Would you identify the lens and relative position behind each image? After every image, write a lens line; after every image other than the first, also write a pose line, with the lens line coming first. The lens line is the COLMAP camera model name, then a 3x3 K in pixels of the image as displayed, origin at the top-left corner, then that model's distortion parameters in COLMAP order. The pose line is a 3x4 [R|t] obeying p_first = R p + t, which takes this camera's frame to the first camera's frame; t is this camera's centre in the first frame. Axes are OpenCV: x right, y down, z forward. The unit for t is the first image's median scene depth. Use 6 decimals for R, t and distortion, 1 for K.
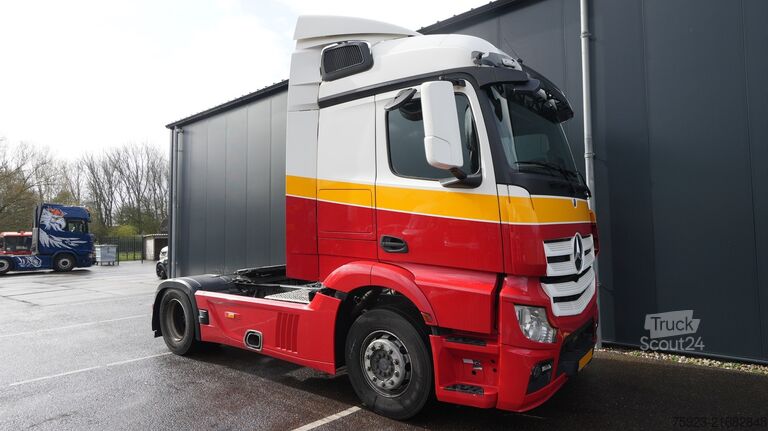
lens RADIAL K [[475.2, 0, 385.5], [0, 475.2, 214.3], [0, 0, 1]] dist [0.003700, 0.001911]
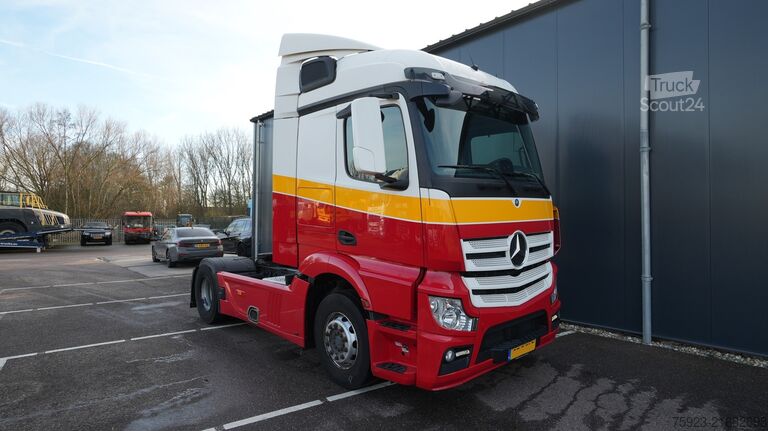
lens RADIAL K [[476.3, 0, 382.3], [0, 476.3, 214.8], [0, 0, 1]] dist [0.000069, -0.060772]
pose [[0.981807, 0.013902, -0.189371, 0.305795], [-0.006294, 0.999151, 0.040718, -0.038036], [0.189776, -0.038785, 0.981061, -0.100193]]
